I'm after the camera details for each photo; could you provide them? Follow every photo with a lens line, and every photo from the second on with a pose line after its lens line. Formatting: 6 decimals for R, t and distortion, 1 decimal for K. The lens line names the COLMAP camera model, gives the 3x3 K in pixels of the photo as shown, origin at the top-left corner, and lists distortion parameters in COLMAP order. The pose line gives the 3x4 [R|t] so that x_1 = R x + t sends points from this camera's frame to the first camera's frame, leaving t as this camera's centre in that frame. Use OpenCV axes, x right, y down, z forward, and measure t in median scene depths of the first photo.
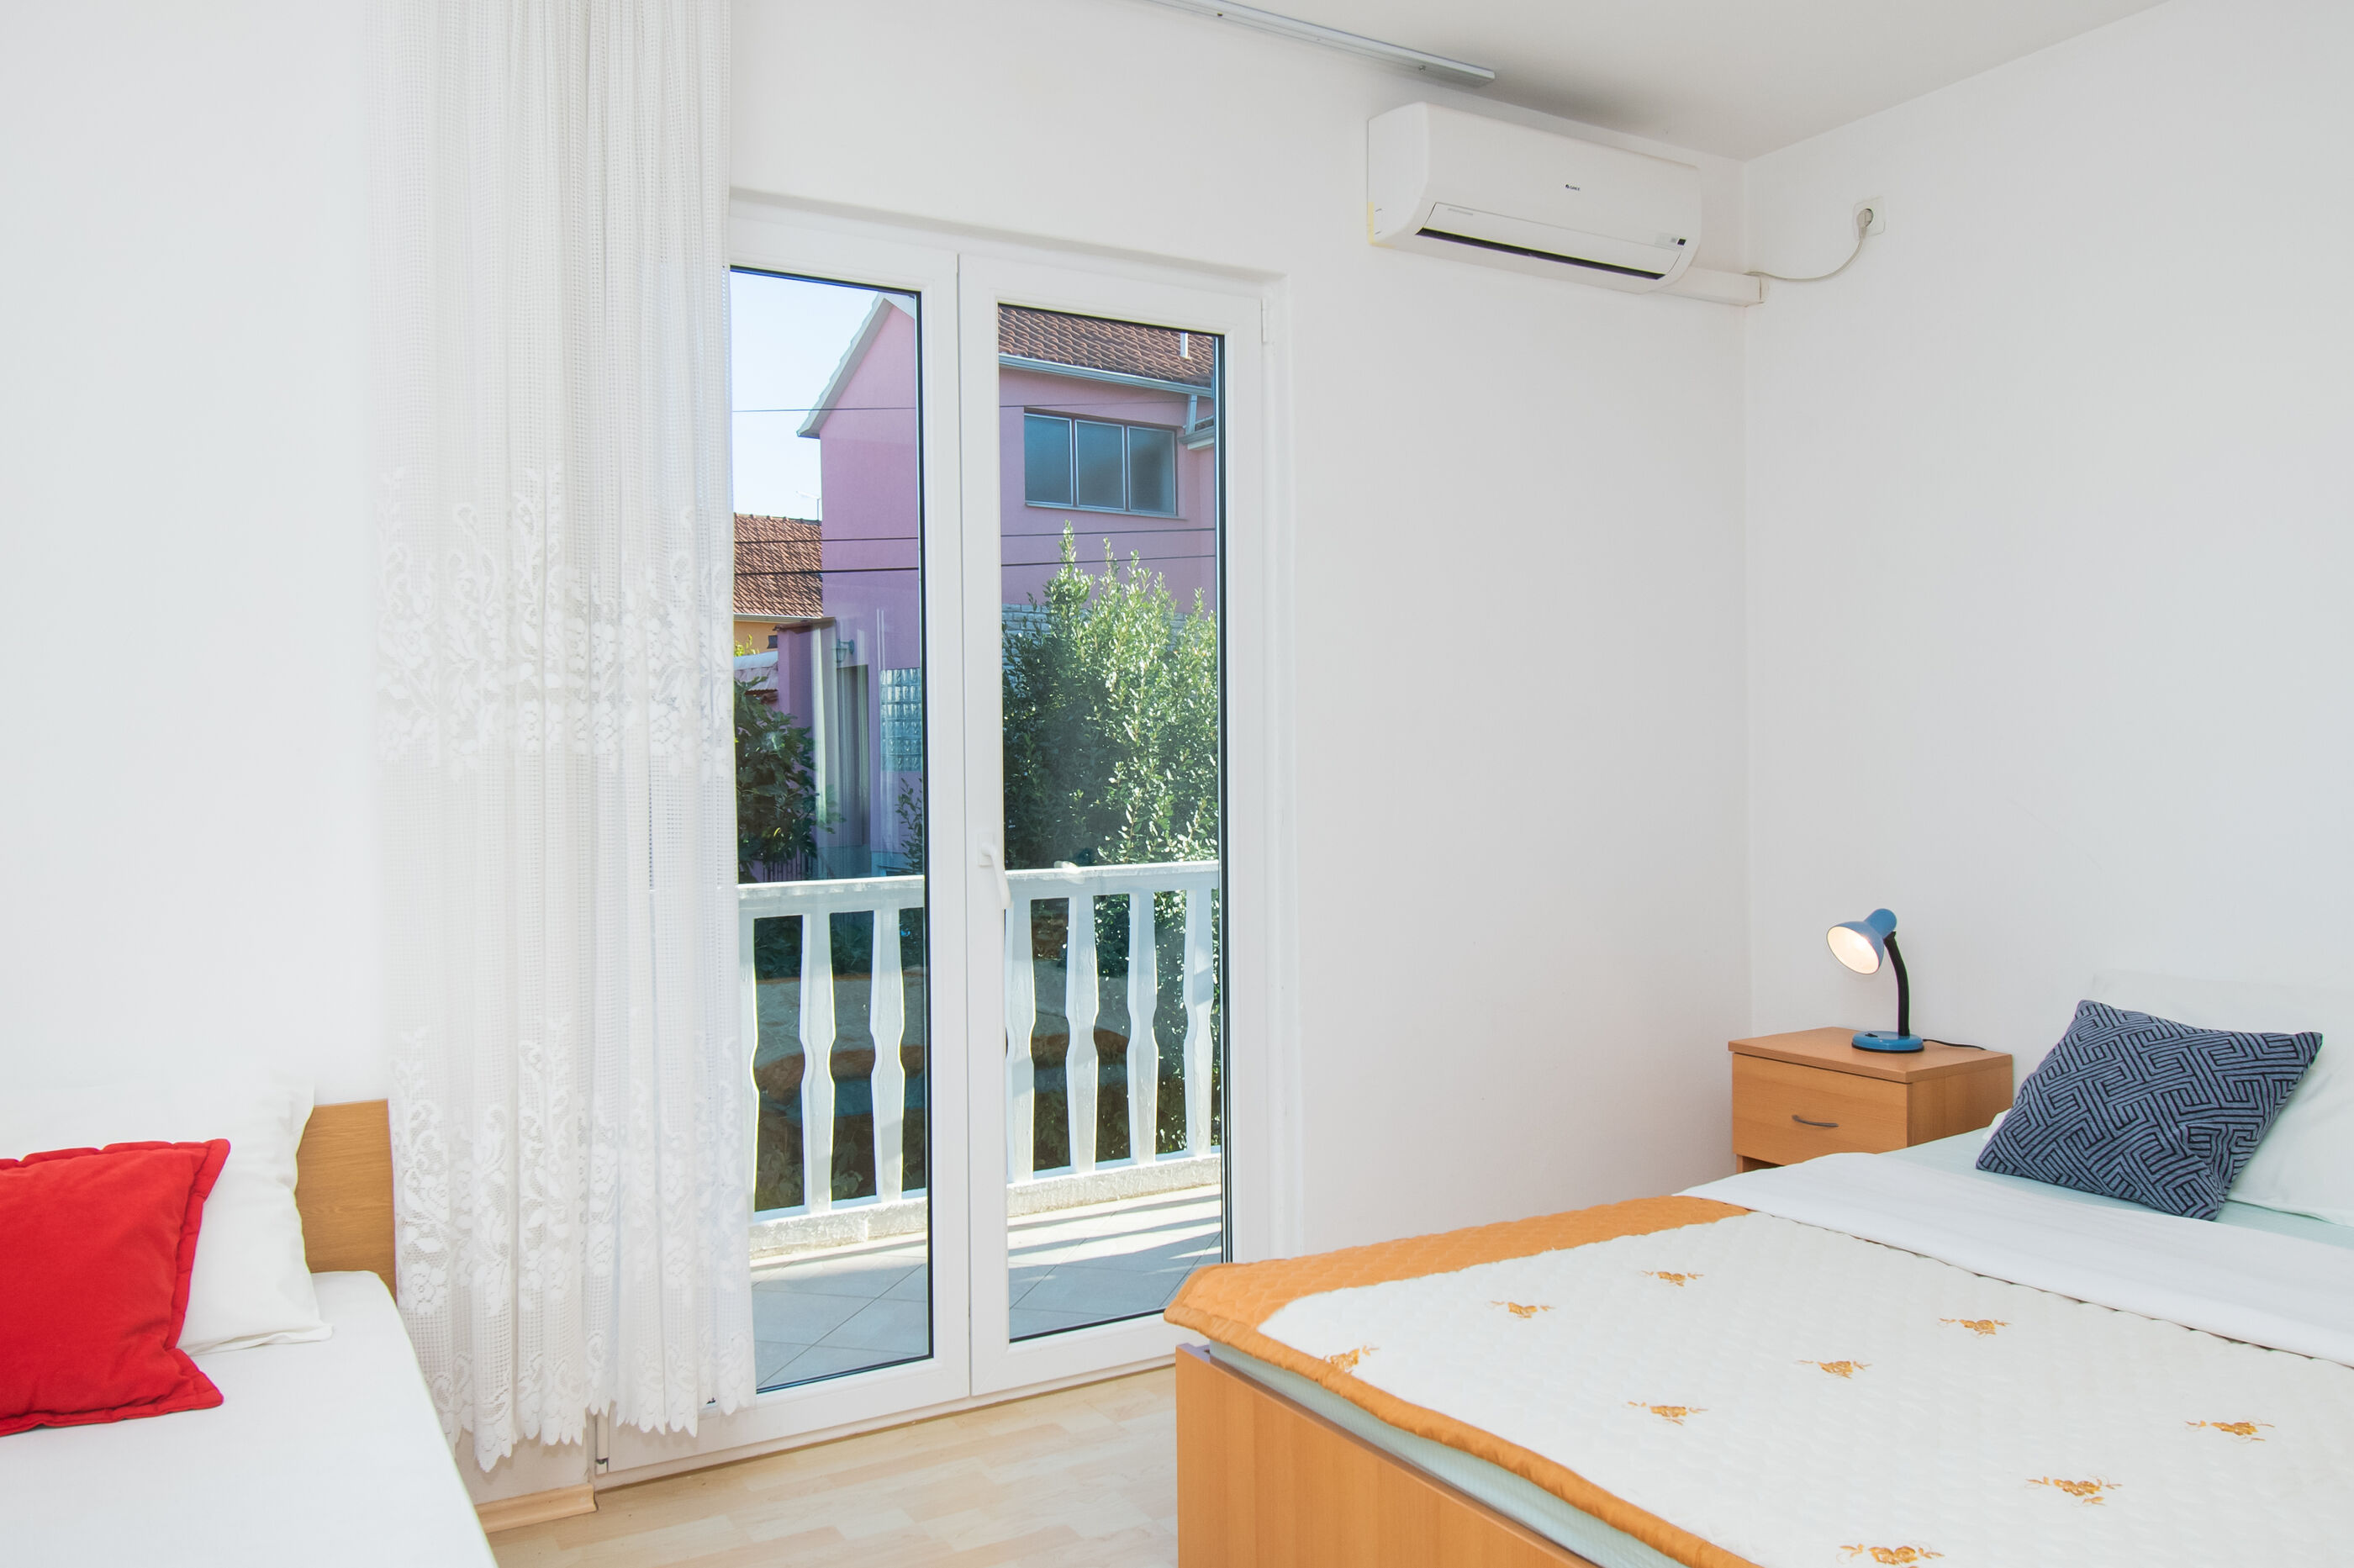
lens RADIAL K [[1711.1, 0, 1177.0], [0, 1711.1, 784.0], [0, 0, 1]] dist [0.013821, -0.035339]
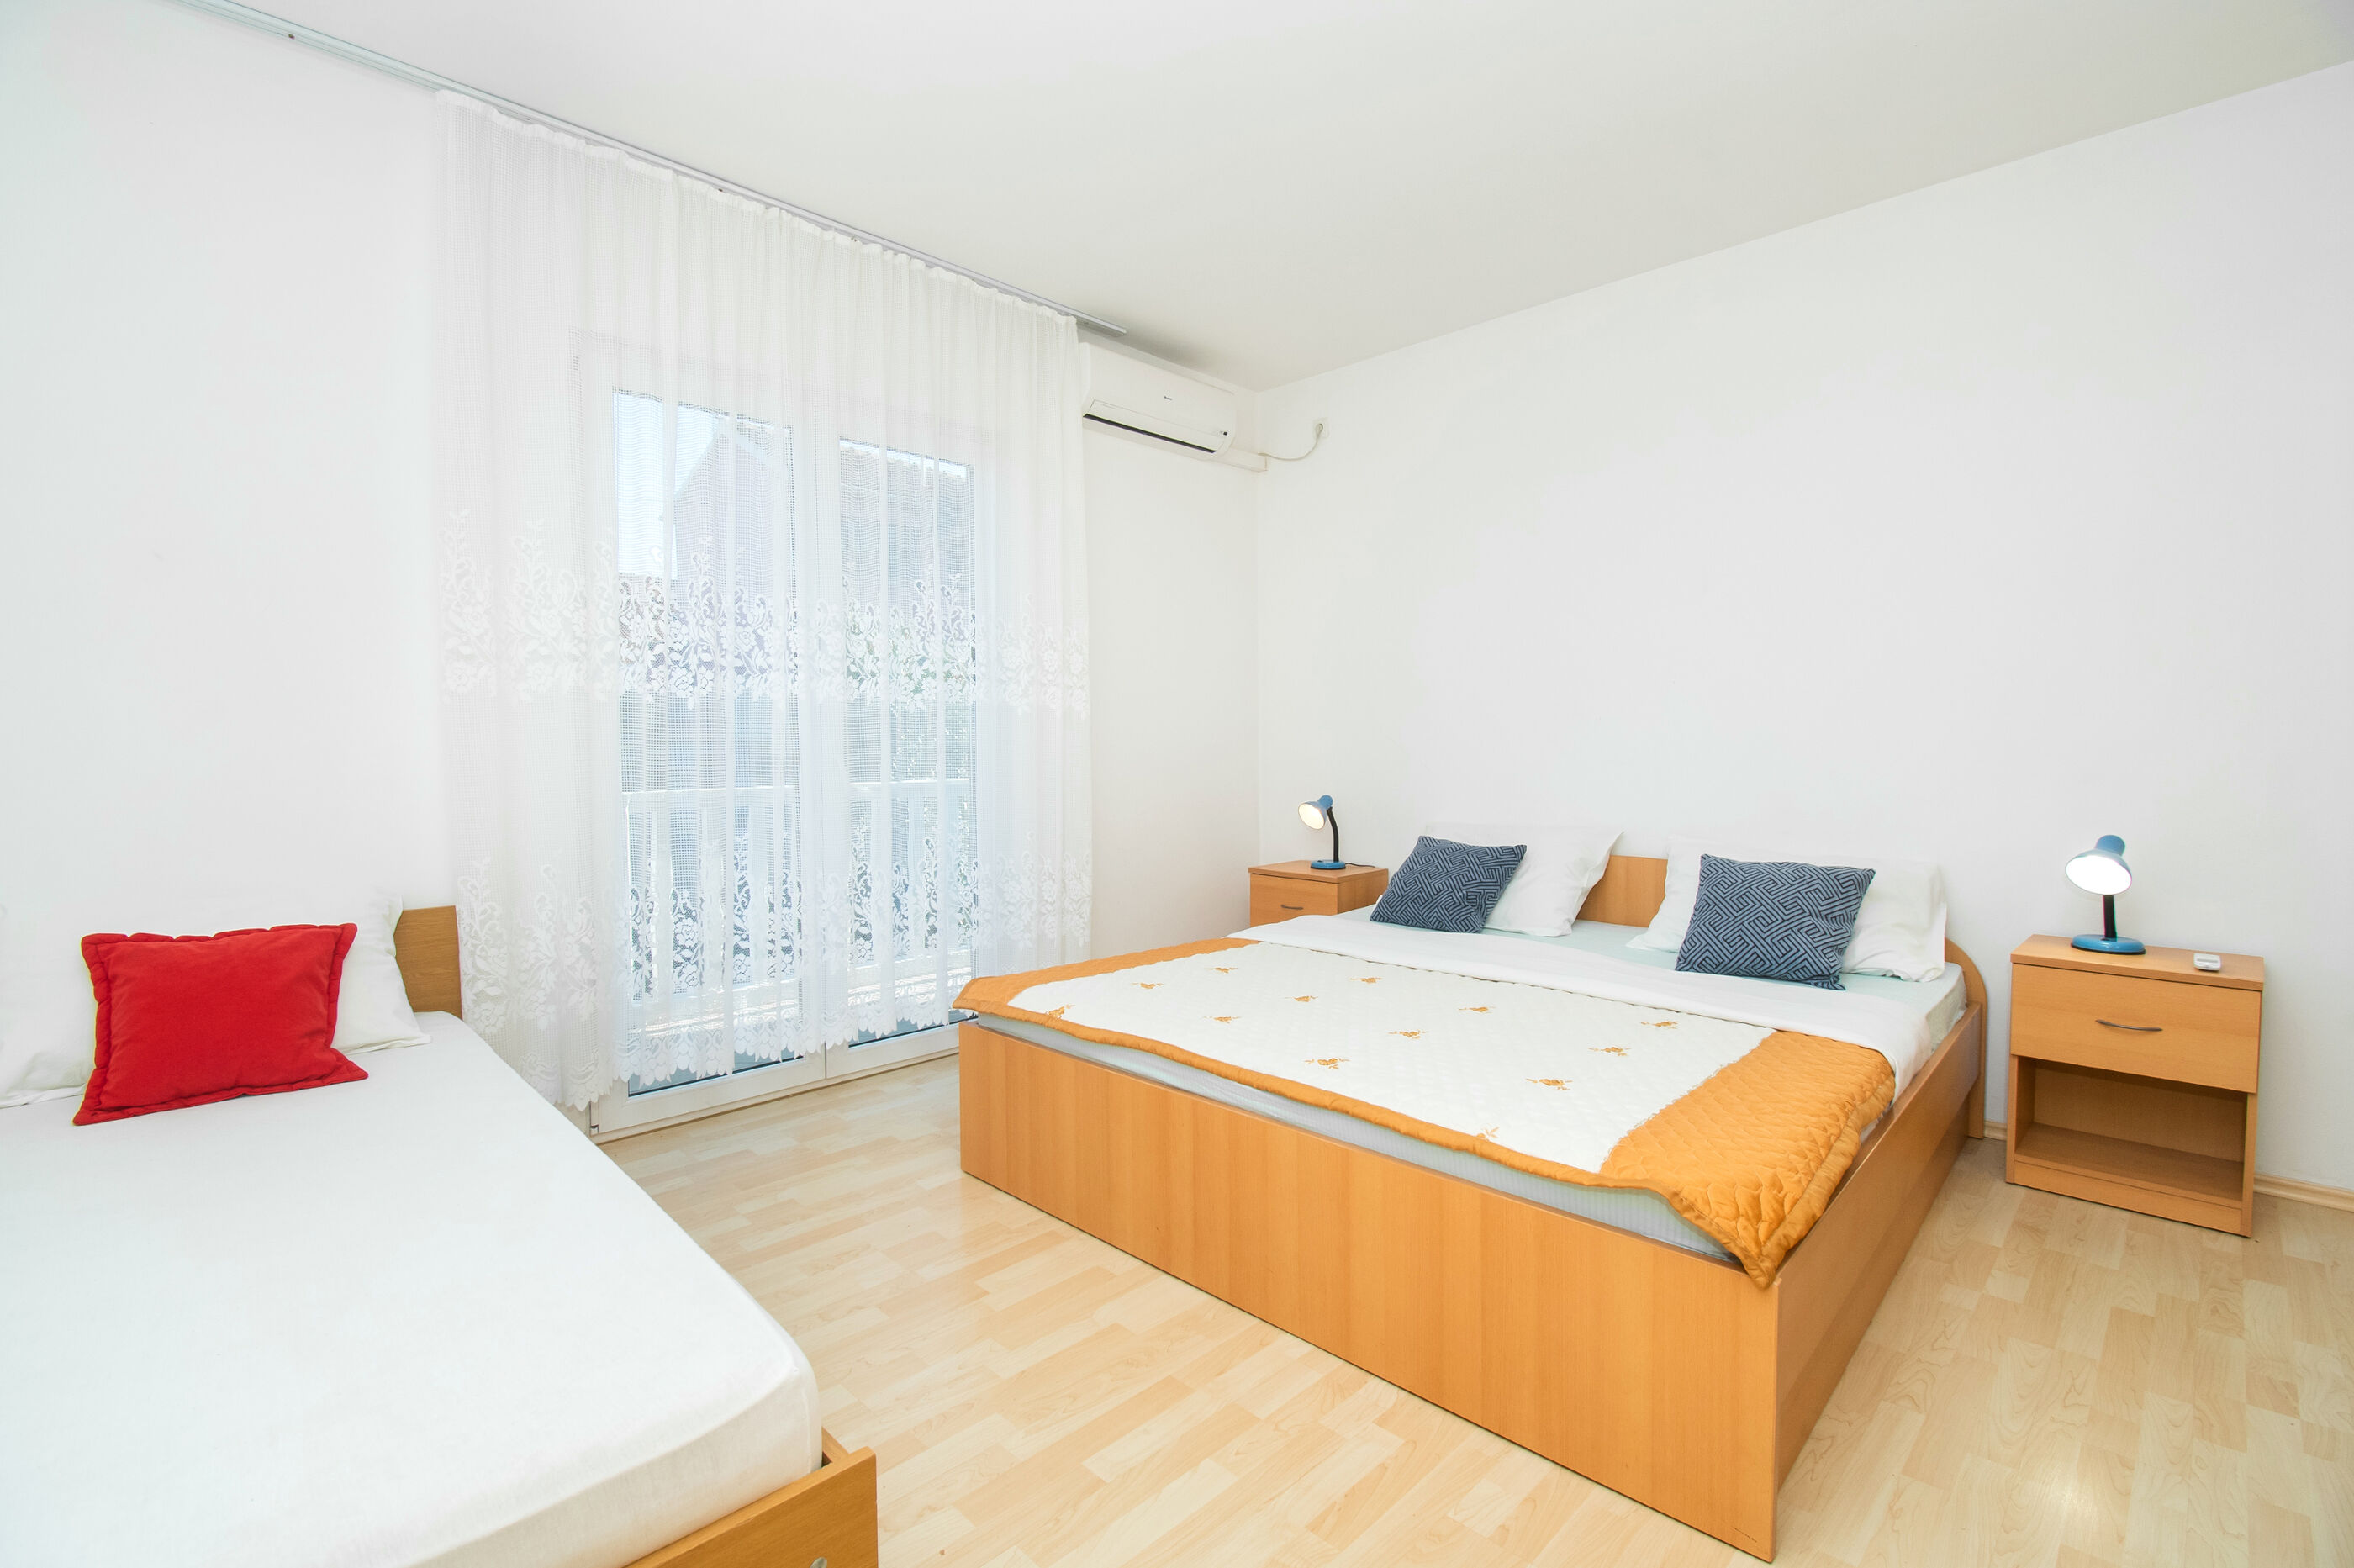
lens RADIAL K [[1049.1, 0, 1184.3], [0, 1049.1, 775.9], [0, 0, 1]] dist [0.007349, -0.016327]
pose [[0.967960, -0.002313, 0.251093, -0.043134], [-0.001803, 0.999868, 0.016162, 0.044346], [-0.251097, -0.016096, 0.967828, -0.114821]]
